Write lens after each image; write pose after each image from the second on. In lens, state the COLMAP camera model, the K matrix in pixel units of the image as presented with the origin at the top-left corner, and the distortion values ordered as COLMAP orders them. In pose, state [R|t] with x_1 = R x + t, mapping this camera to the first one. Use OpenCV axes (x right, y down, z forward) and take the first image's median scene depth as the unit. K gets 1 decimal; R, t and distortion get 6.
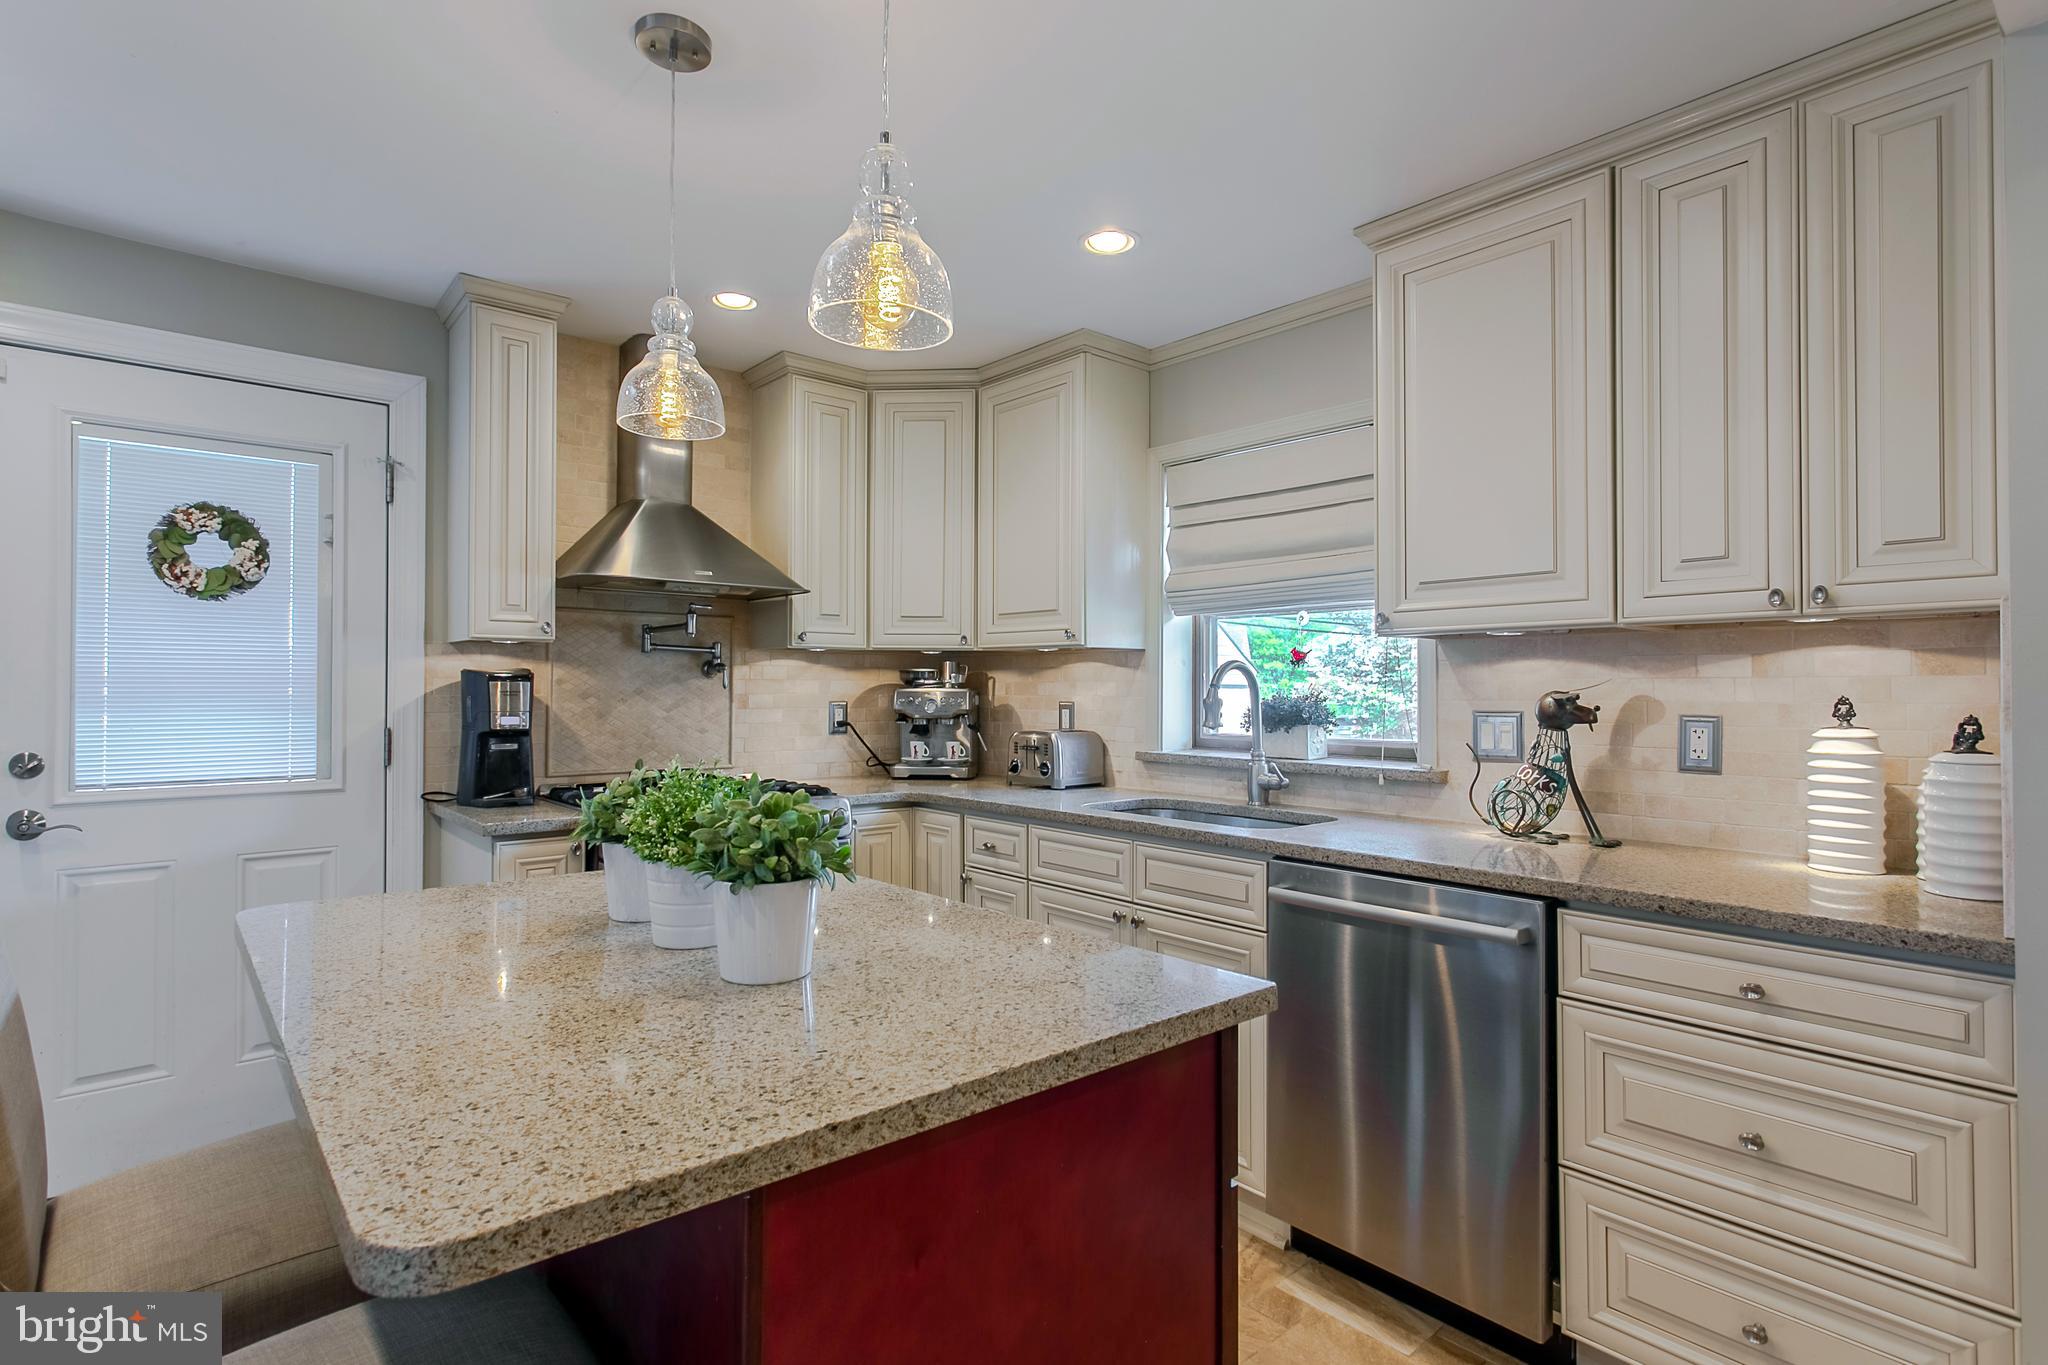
lens RADIAL K [[981.7, 0, 1044.7], [0, 981.7, 680.8], [0, 0, 1]] dist [0.000030, 0.002072]
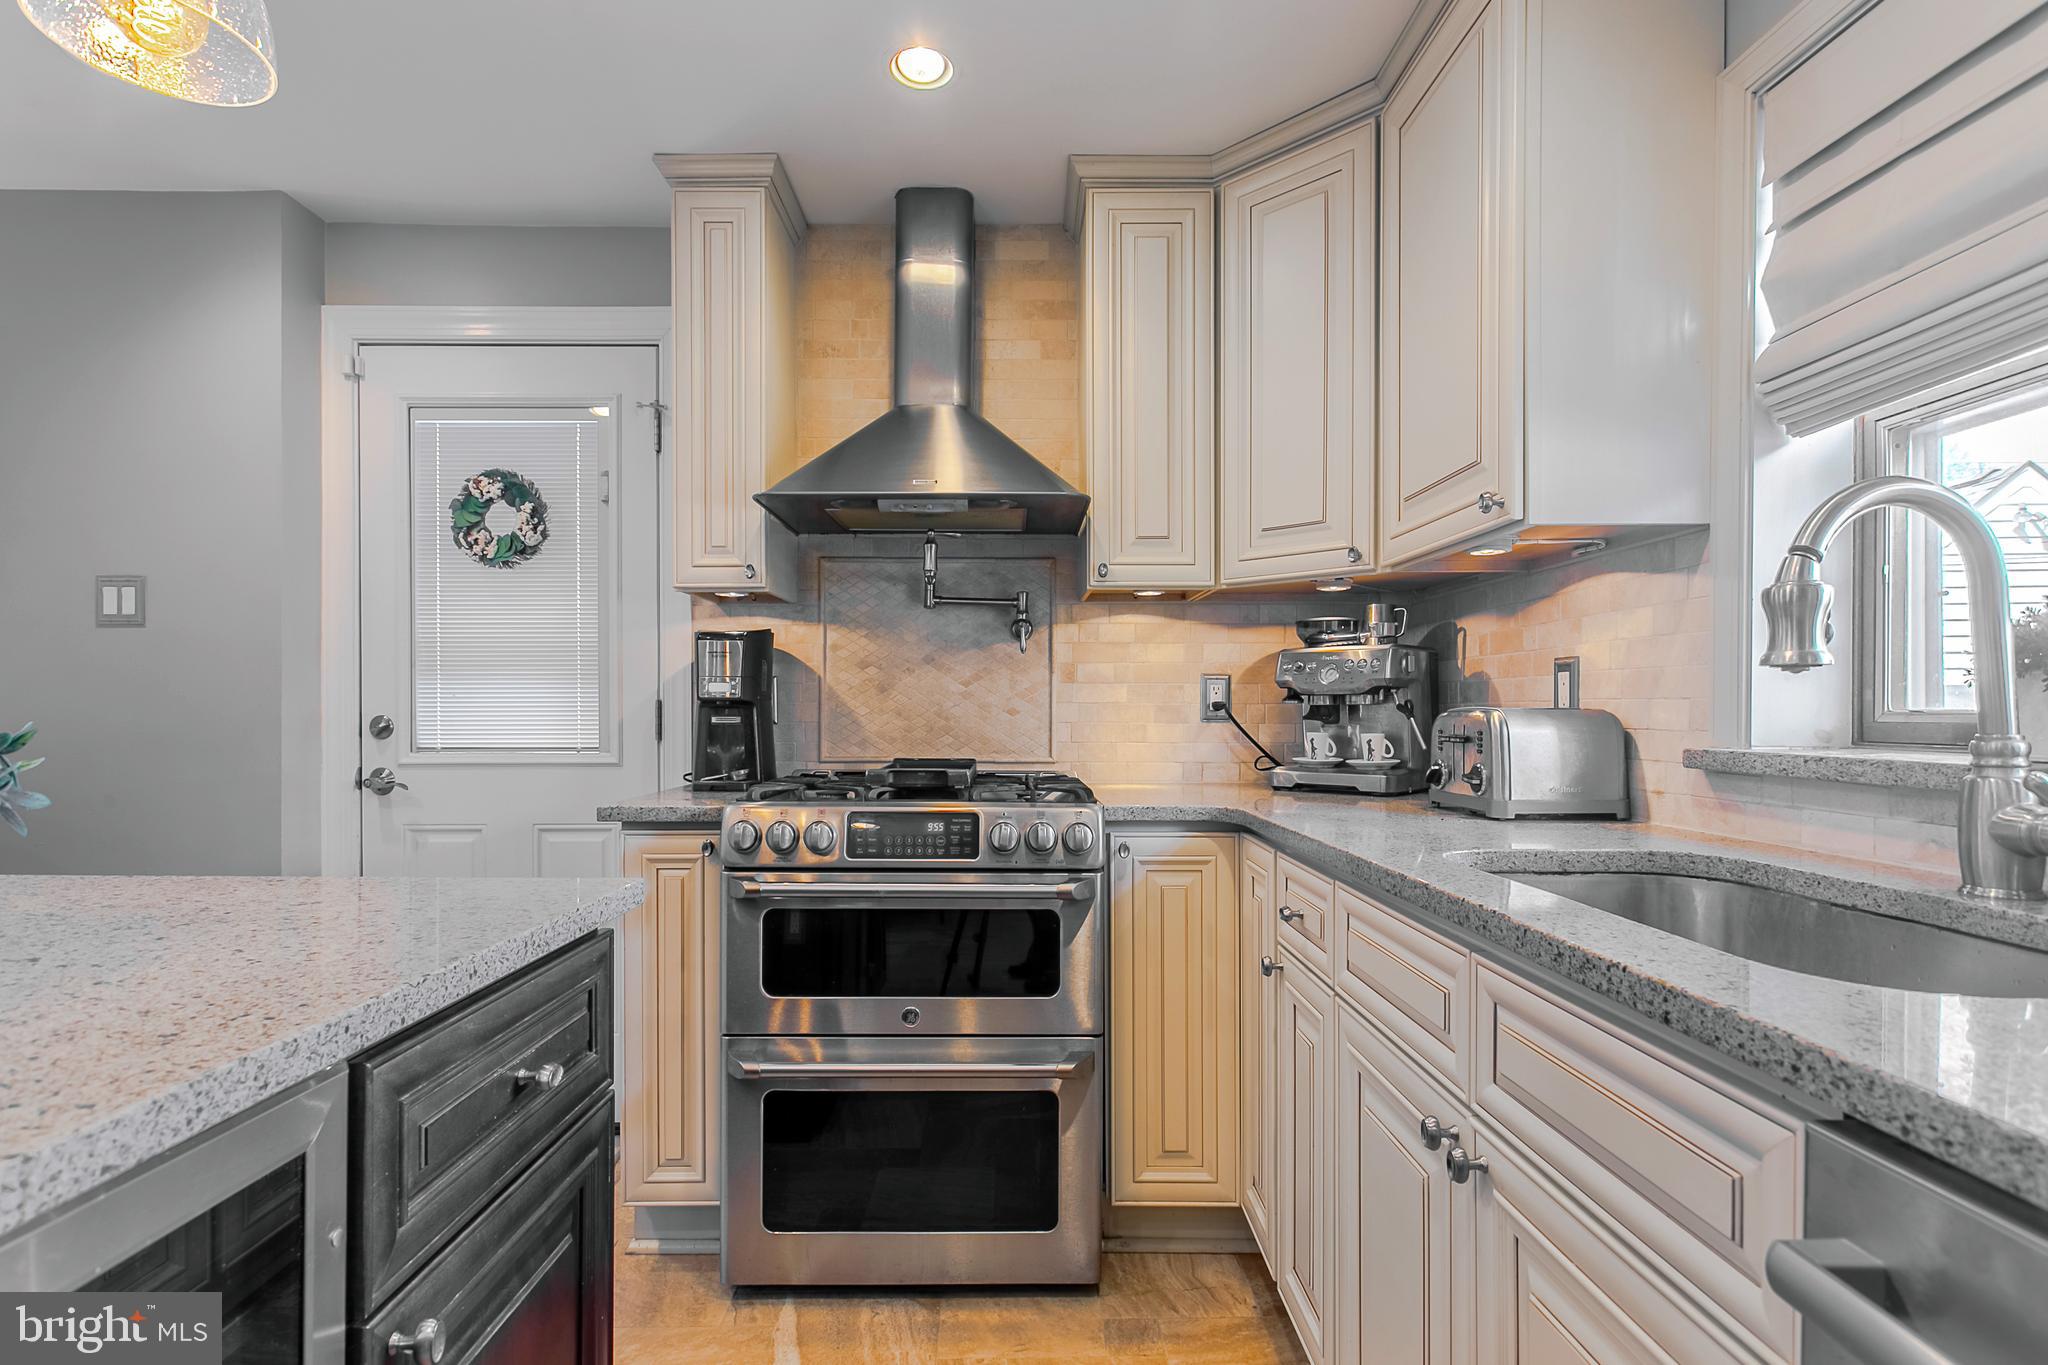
lens RADIAL K [[981.7, 0, 1037.3], [0, 981.7, 718.7], [0, 0, 1]] dist [0.000030, 0.002072]
pose [[0.757076, -0.000128, -0.653327, 0.165200], [0.008996, 0.999907, 0.010228, 0.051020], [0.653265, -0.013621, 0.757006, 0.459211]]
